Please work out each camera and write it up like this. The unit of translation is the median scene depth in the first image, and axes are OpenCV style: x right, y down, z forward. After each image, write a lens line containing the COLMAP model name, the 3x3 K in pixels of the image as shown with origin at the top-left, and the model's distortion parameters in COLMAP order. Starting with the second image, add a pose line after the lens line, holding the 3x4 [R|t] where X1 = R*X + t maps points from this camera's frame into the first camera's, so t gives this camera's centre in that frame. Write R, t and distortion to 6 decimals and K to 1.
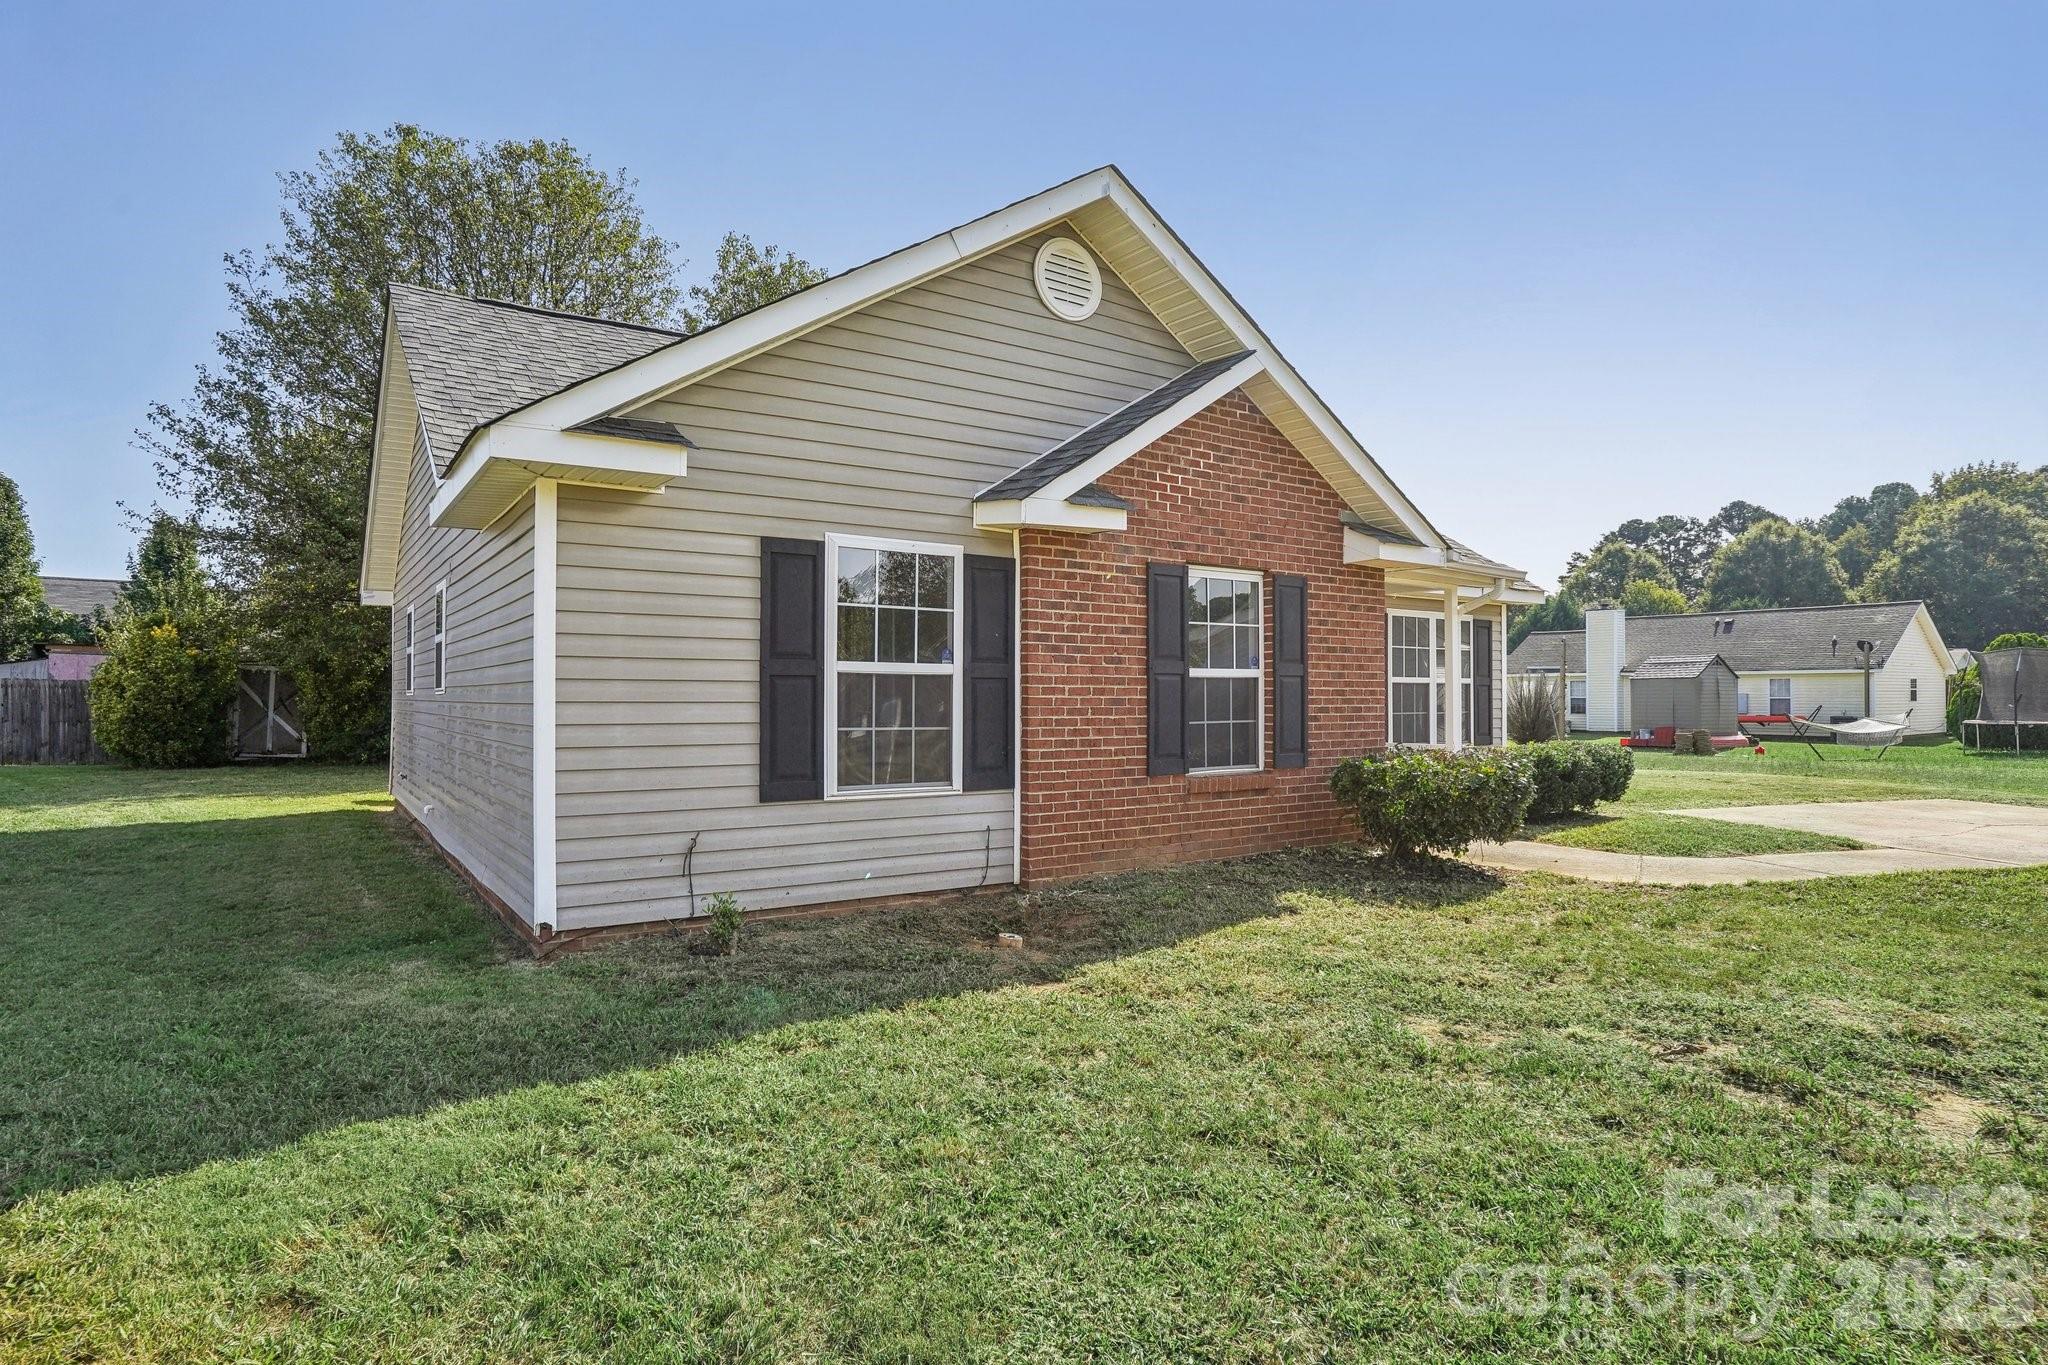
lens RADIAL K [[1083.9, 0, 1032.7], [0, 1083.9, 672.7], [0, 0, 1]] dist [-0.068612, 0.035192]
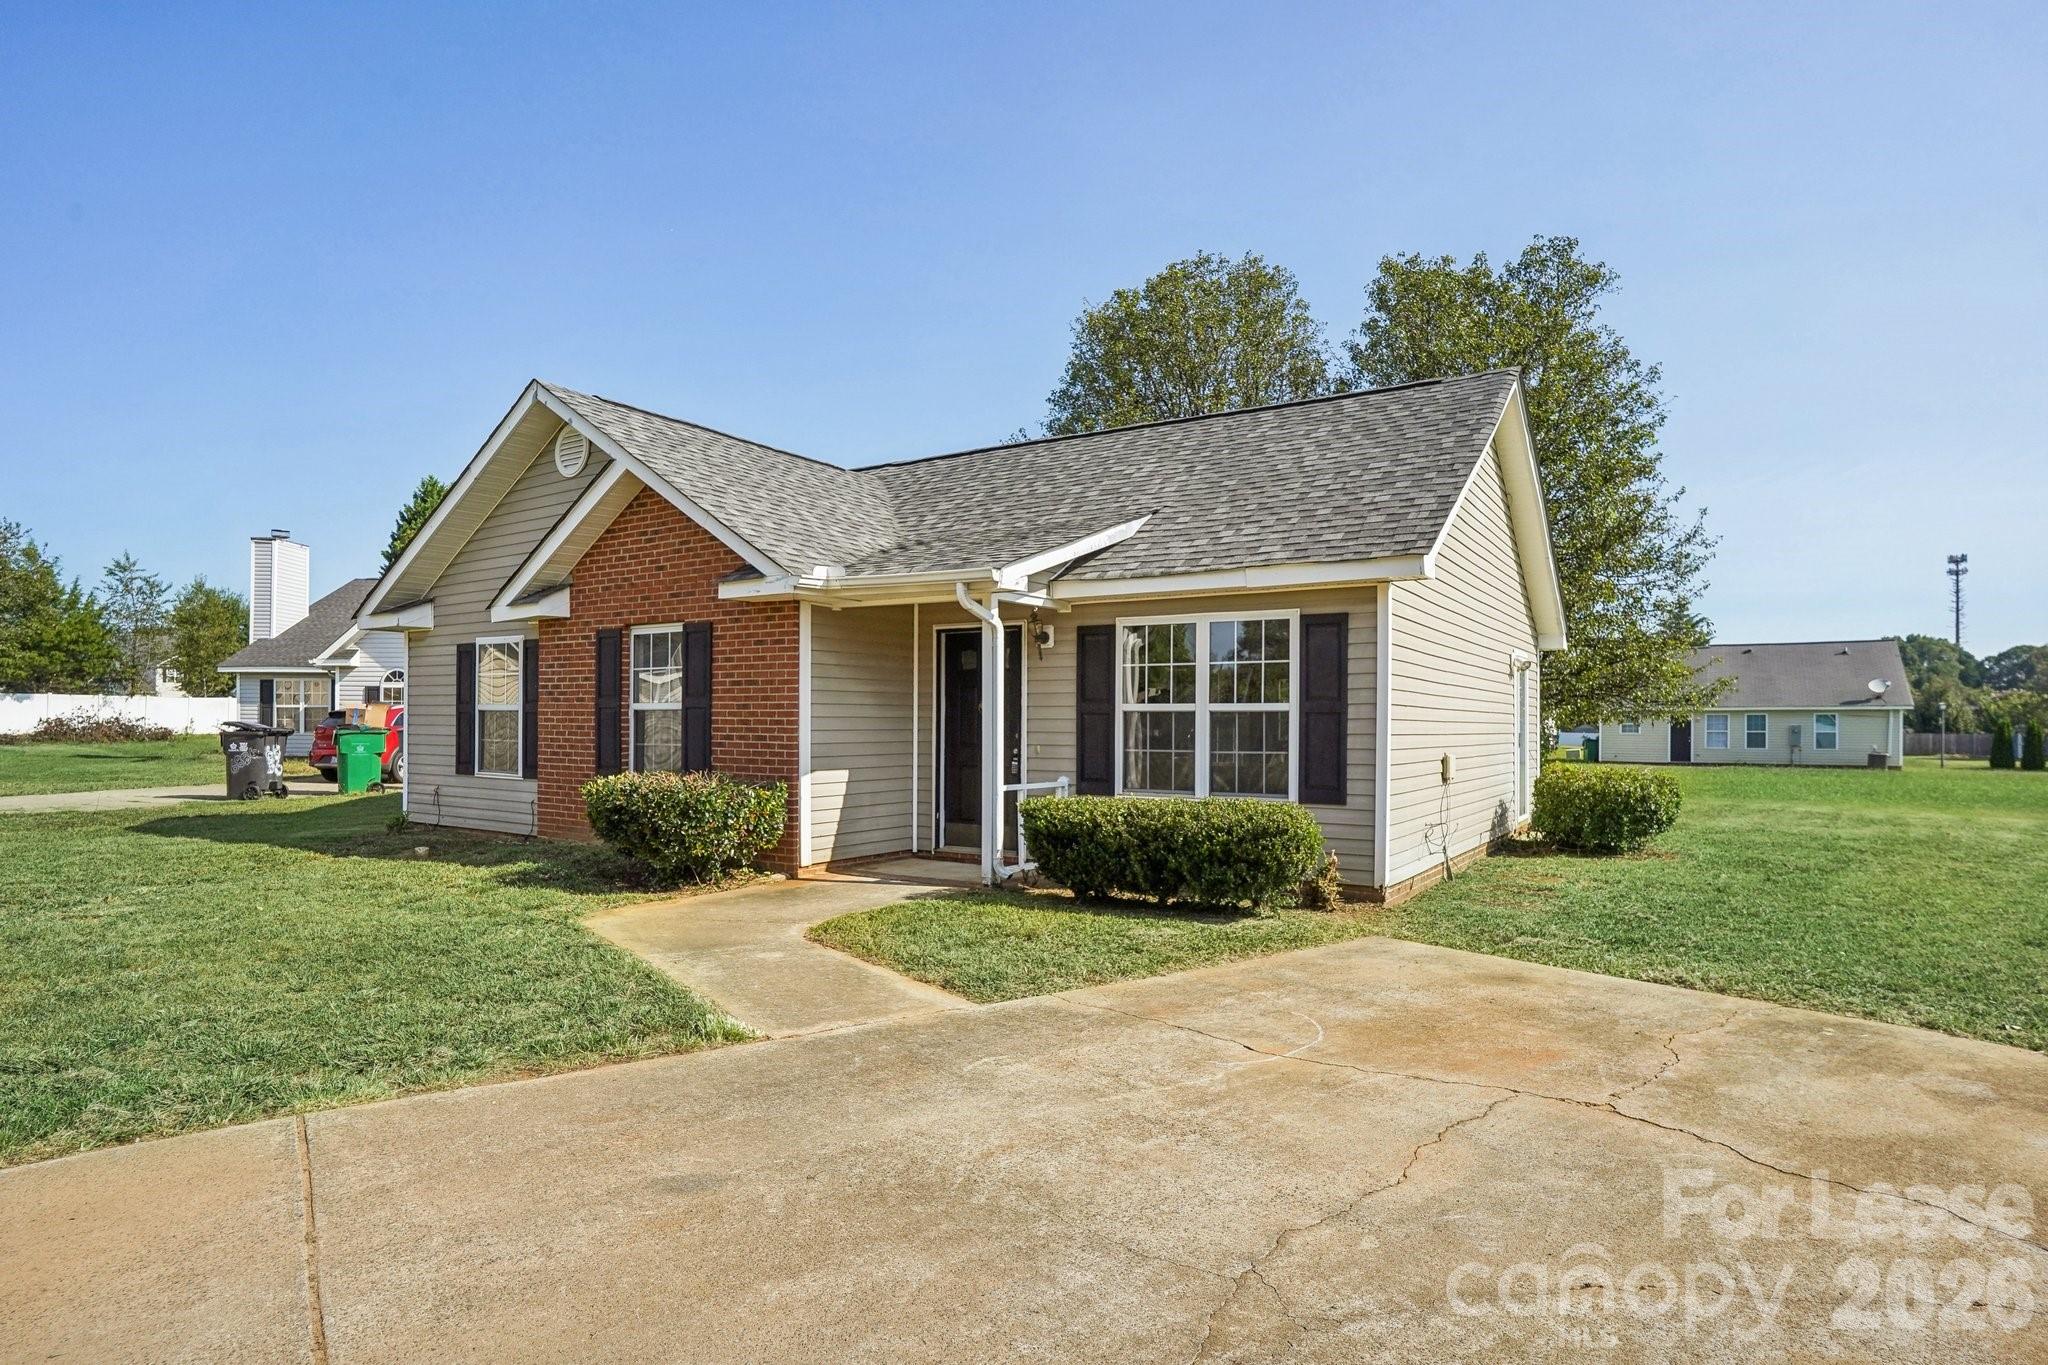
lens RADIAL K [[1117.3, 0, 1023.4], [0, 1117.3, 725.9], [0, 0, 1]] dist [-0.068248, 0.039783]
pose [[0.371432, -0.000730, -0.928460, 1.767257], [0.007118, 0.999973, 0.002062, 0.026946], [0.928433, -0.007375, 0.371427, 1.036760]]
